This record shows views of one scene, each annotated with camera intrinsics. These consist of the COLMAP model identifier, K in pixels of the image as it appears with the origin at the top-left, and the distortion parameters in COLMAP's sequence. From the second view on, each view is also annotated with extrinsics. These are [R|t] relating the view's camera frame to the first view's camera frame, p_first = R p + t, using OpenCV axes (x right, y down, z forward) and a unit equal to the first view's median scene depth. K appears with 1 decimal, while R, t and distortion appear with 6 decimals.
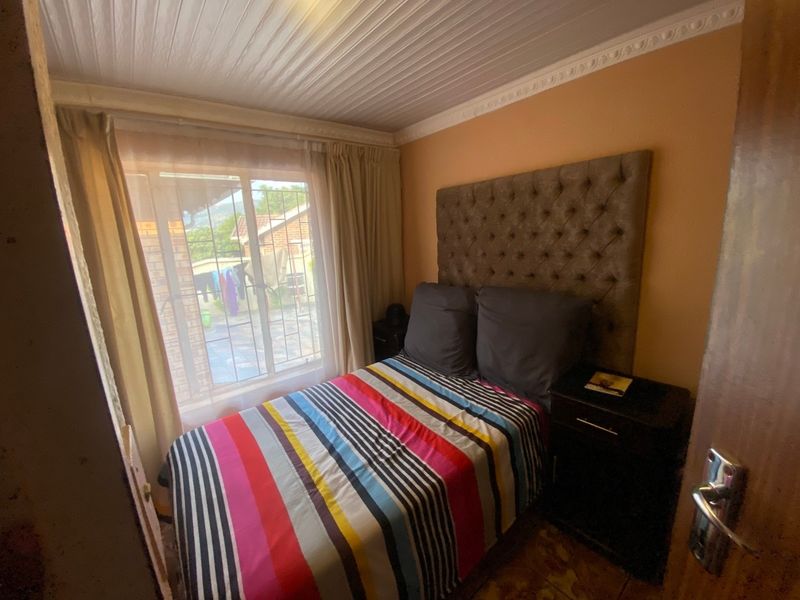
lens RADIAL K [[327.3, 0, 397.2], [0, 327.3, 296.3], [0, 0, 1]] dist [0.045105, -0.033921]
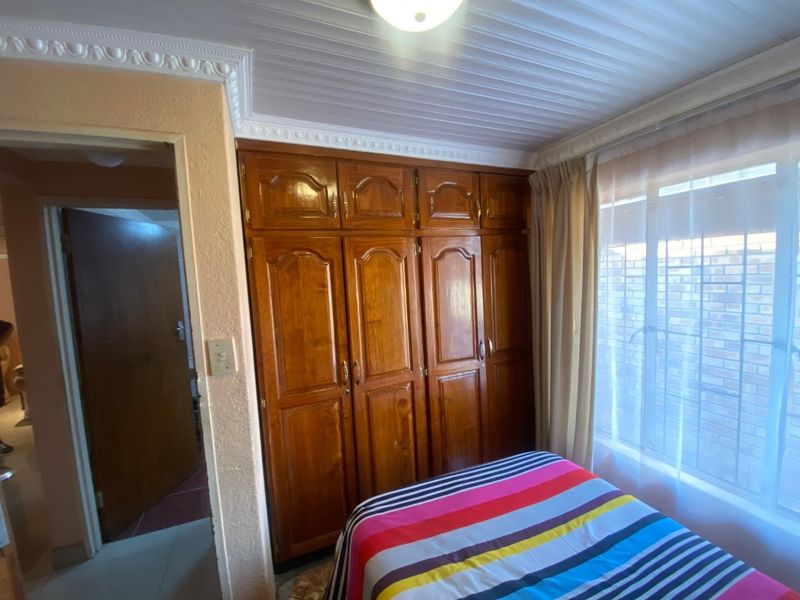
lens RADIAL K [[332.0, 0, 399.7], [0, 332.0, 302.8], [0, 0, 1]] dist [-0.000214, -0.000067]
pose [[-0.271829, 0.142578, -0.951725, 0.359447], [-0.138211, 0.972927, 0.185230, -0.152193], [0.952369, 0.181890, -0.244764, 0.631669]]
